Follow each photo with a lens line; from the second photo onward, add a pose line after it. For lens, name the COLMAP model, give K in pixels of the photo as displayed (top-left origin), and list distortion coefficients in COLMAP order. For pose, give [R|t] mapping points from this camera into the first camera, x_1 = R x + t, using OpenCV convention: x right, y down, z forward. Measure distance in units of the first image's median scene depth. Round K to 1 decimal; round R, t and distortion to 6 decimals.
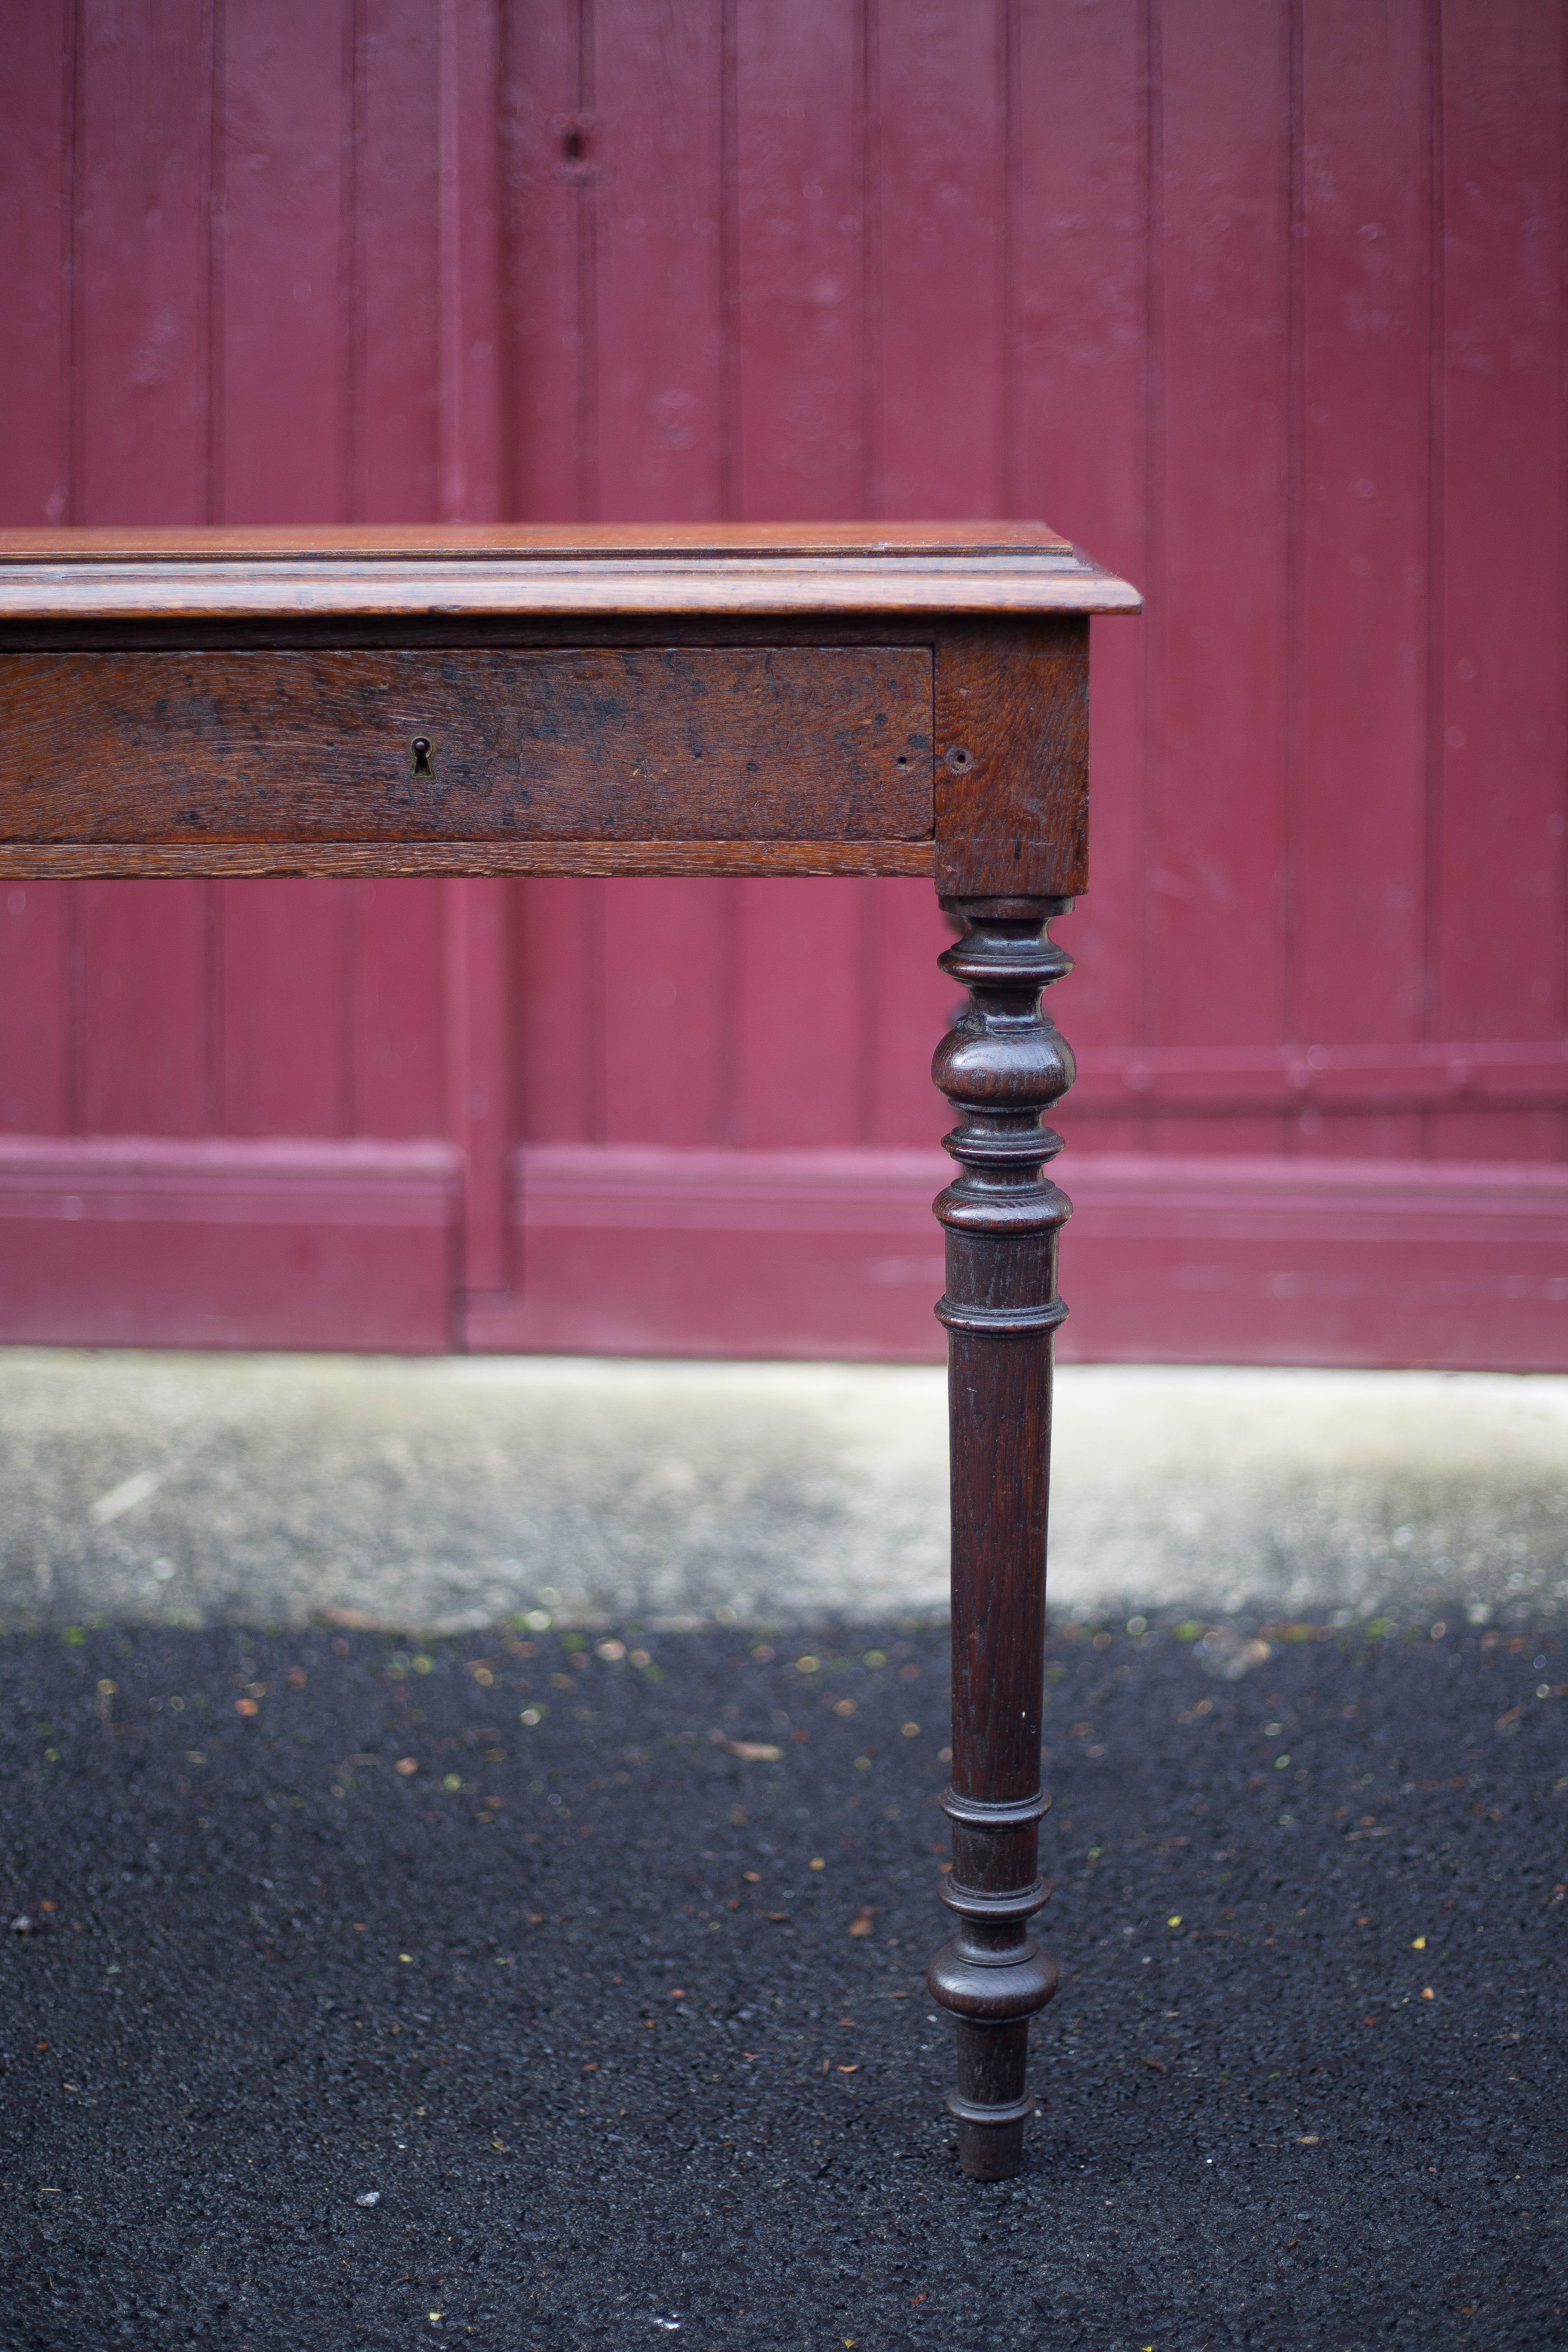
lens RADIAL K [[3584.7, 0, 999.3], [0, 3584.7, 998.5], [0, 0, 1]] dist [-0.096409, -0.018864]
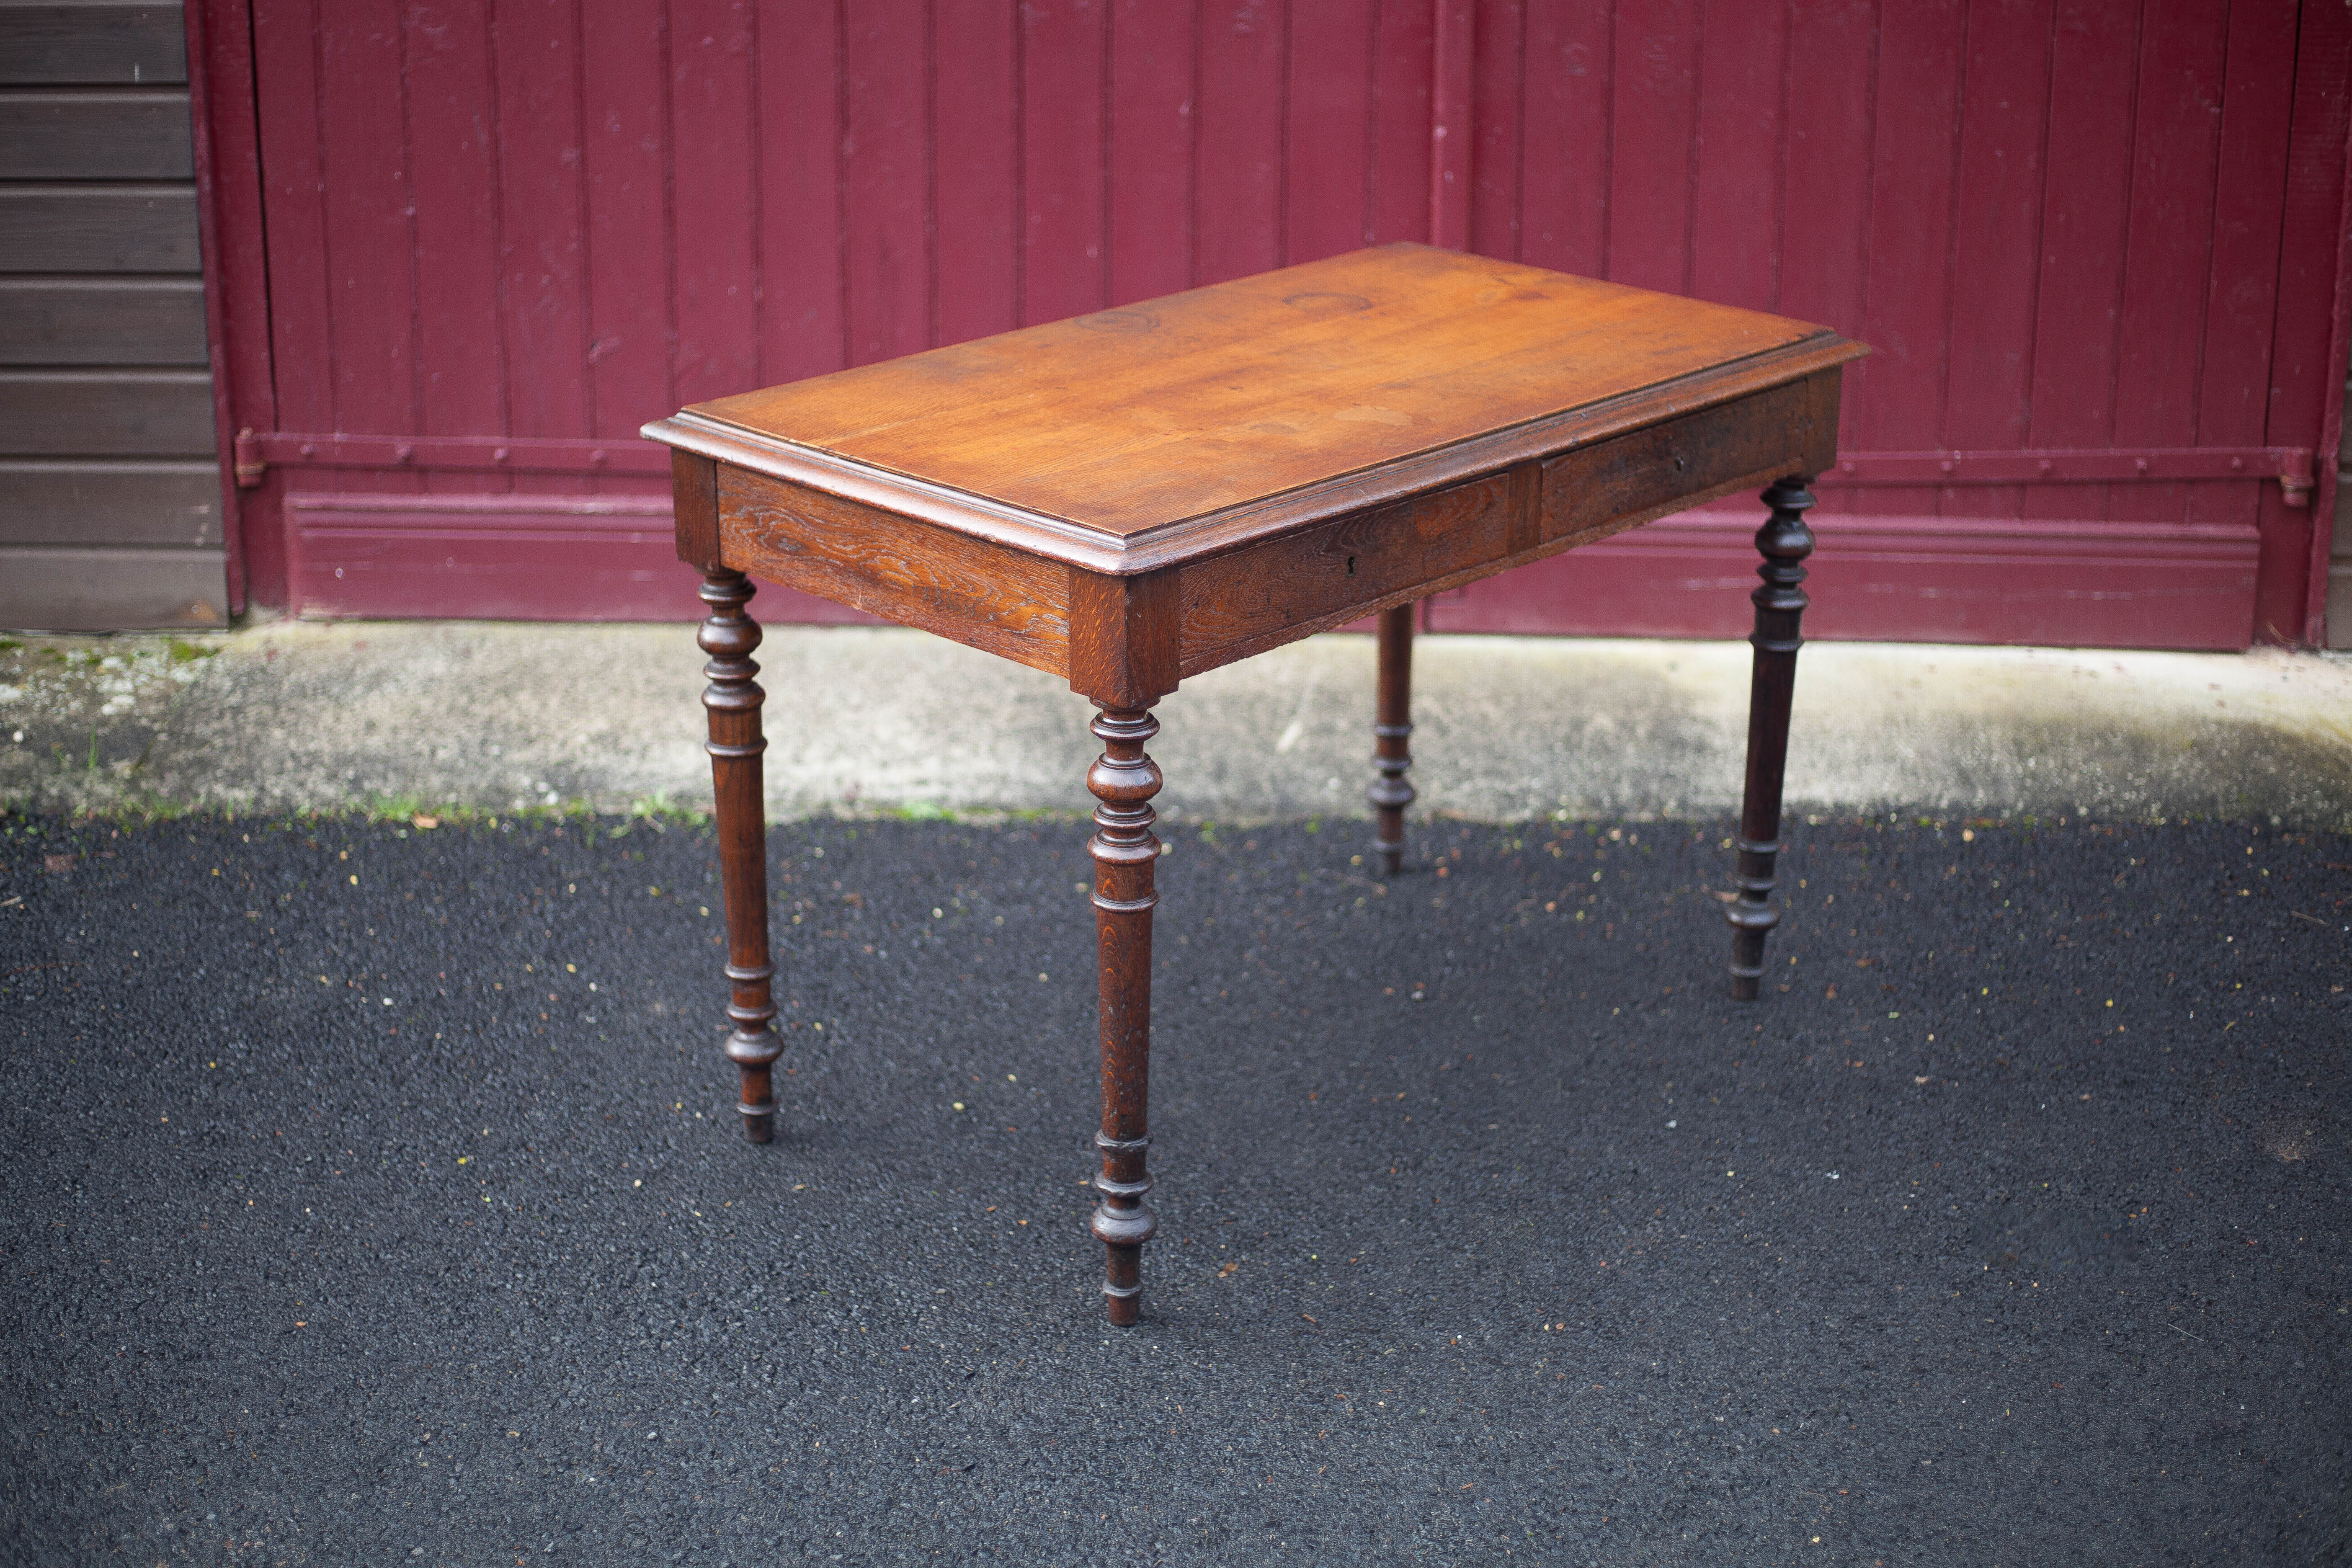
lens RADIAL K [[3446.9, 0, 1174.0], [0, 3446.9, 774.5], [0, 0, 1]] dist [-0.099490, -0.033267]
pose [[0.999840, 0.002029, -0.017768, -0.321881], [0.001885, 0.976056, 0.217510, -0.243032], [0.017784, -0.217509, 0.975896, -0.750042]]
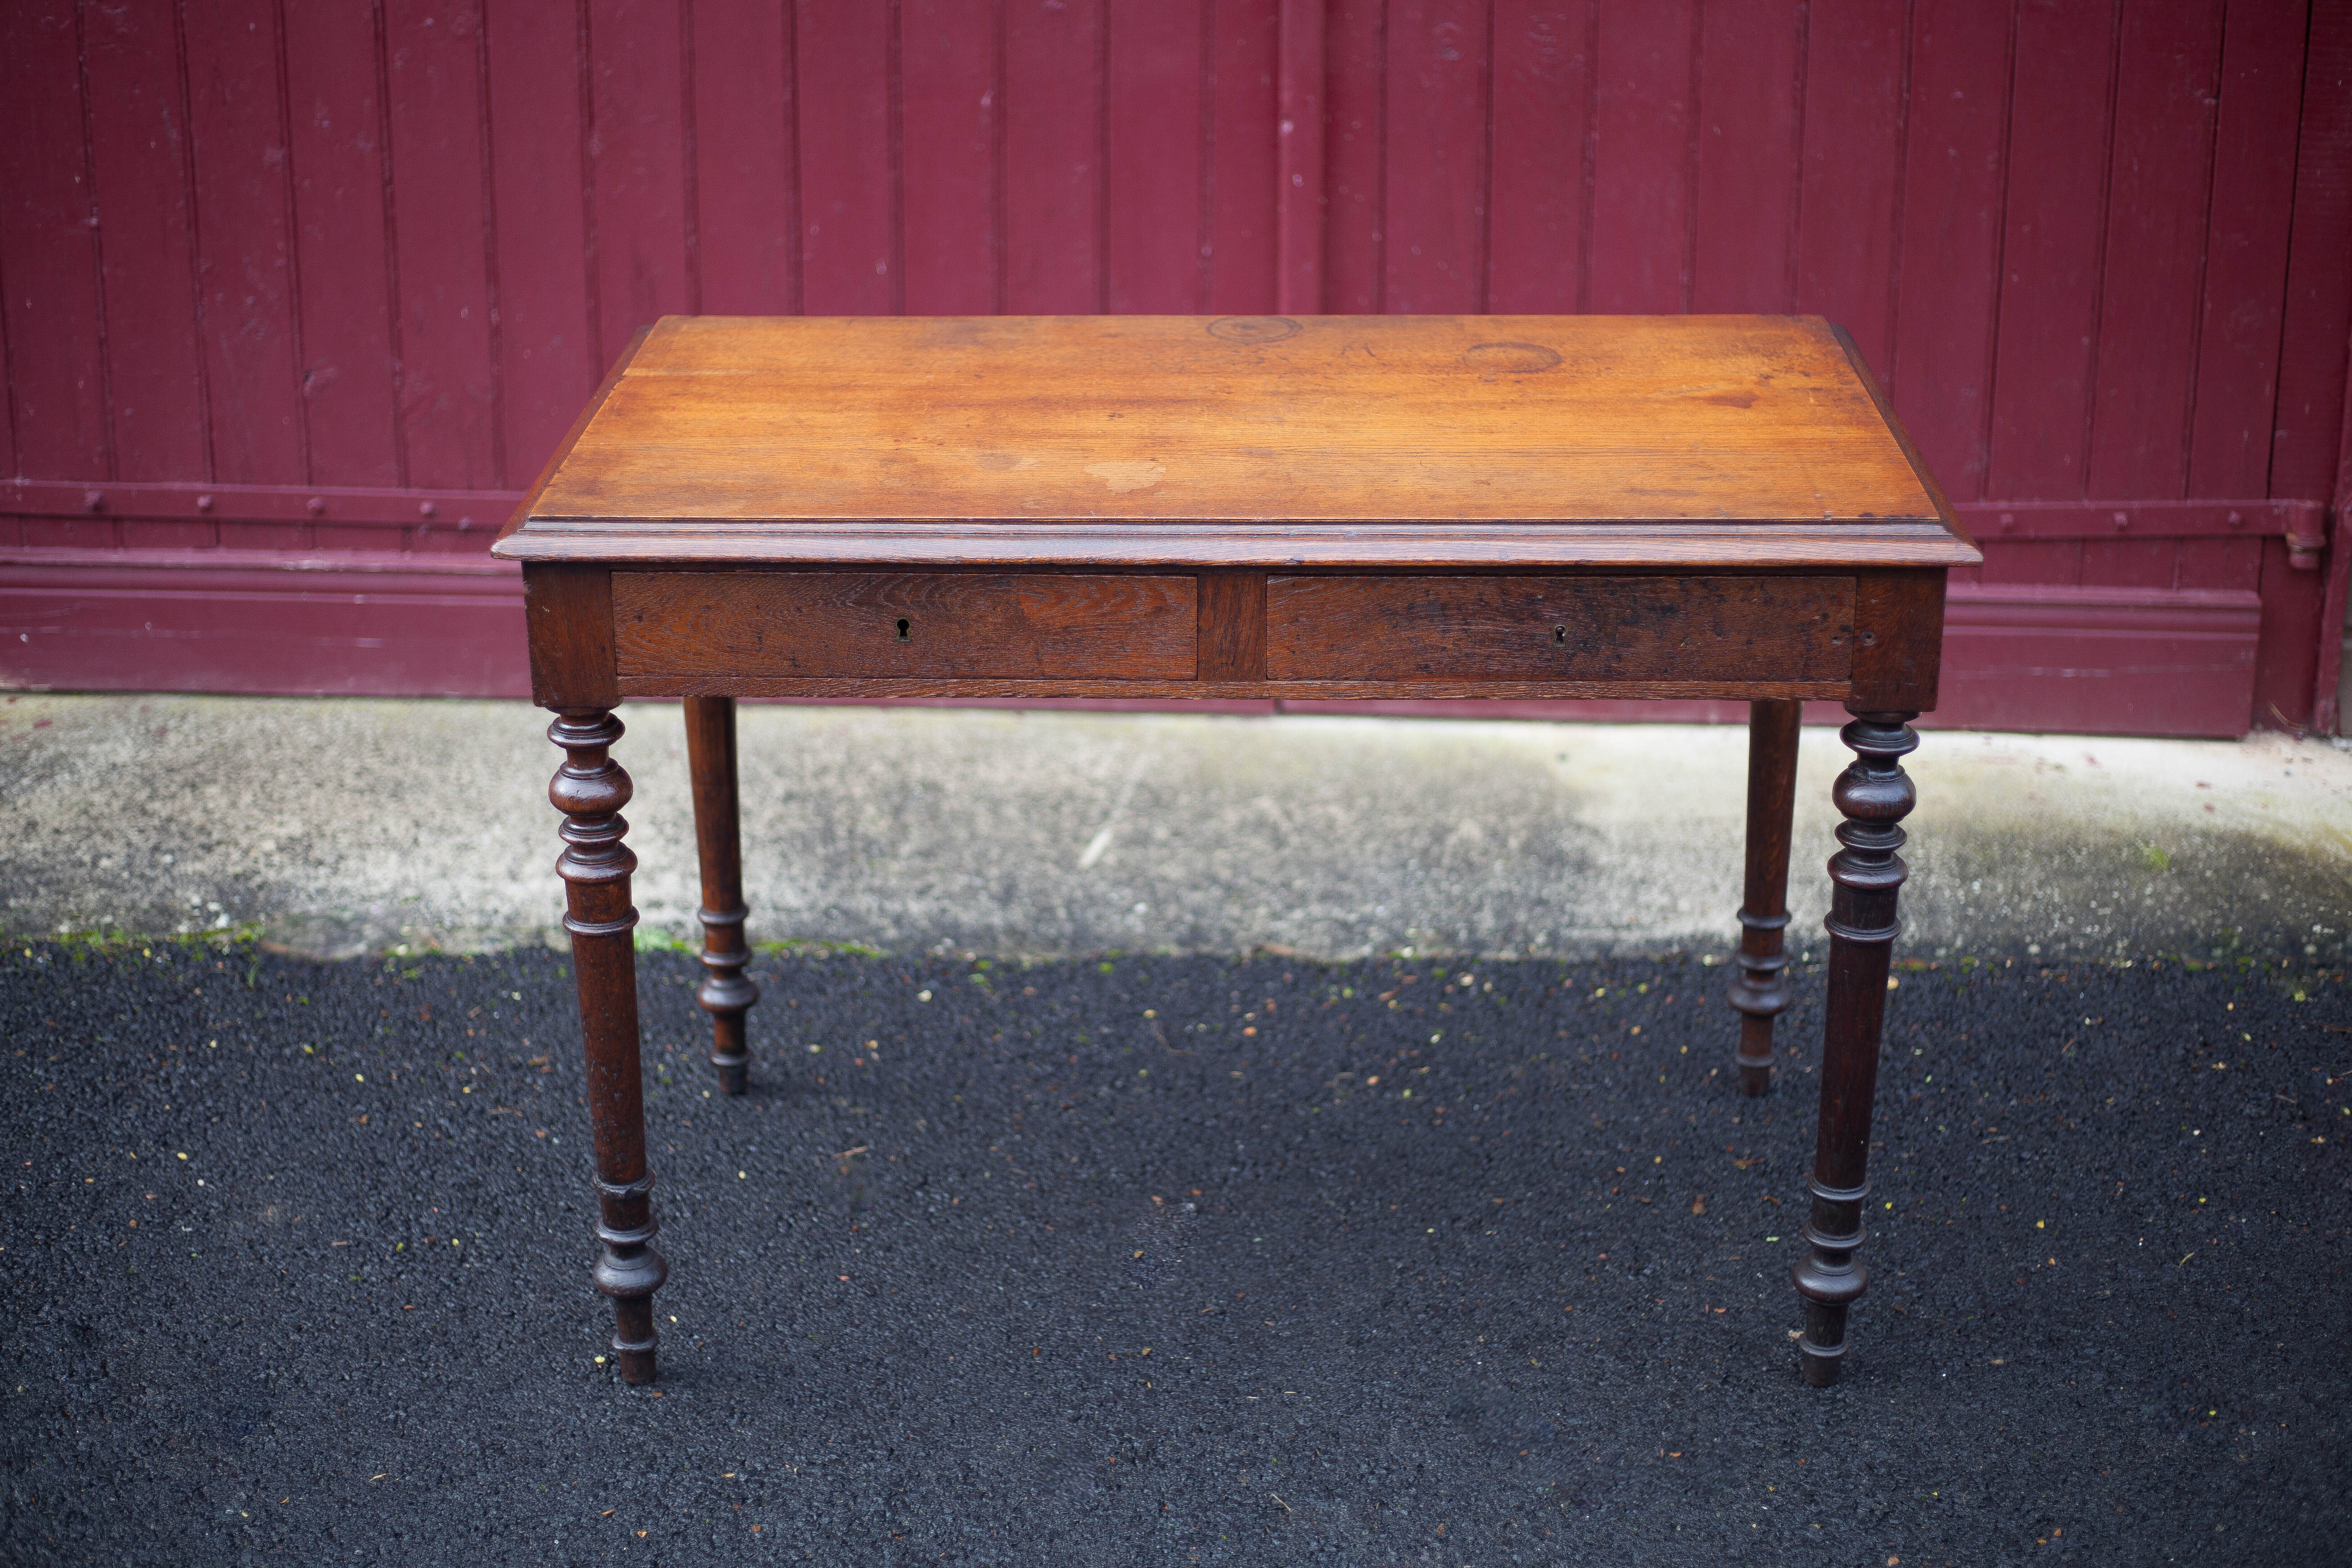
lens RADIAL K [[3446.9, 0, 1174.0], [0, 3446.9, 774.5], [0, 0, 1]] dist [-0.099490, -0.033267]
pose [[0.999246, 0.007115, -0.038158, -0.189553], [0.002140, 0.971469, 0.237156, -0.265344], [0.038757, -0.237059, 0.970722, -0.428995]]
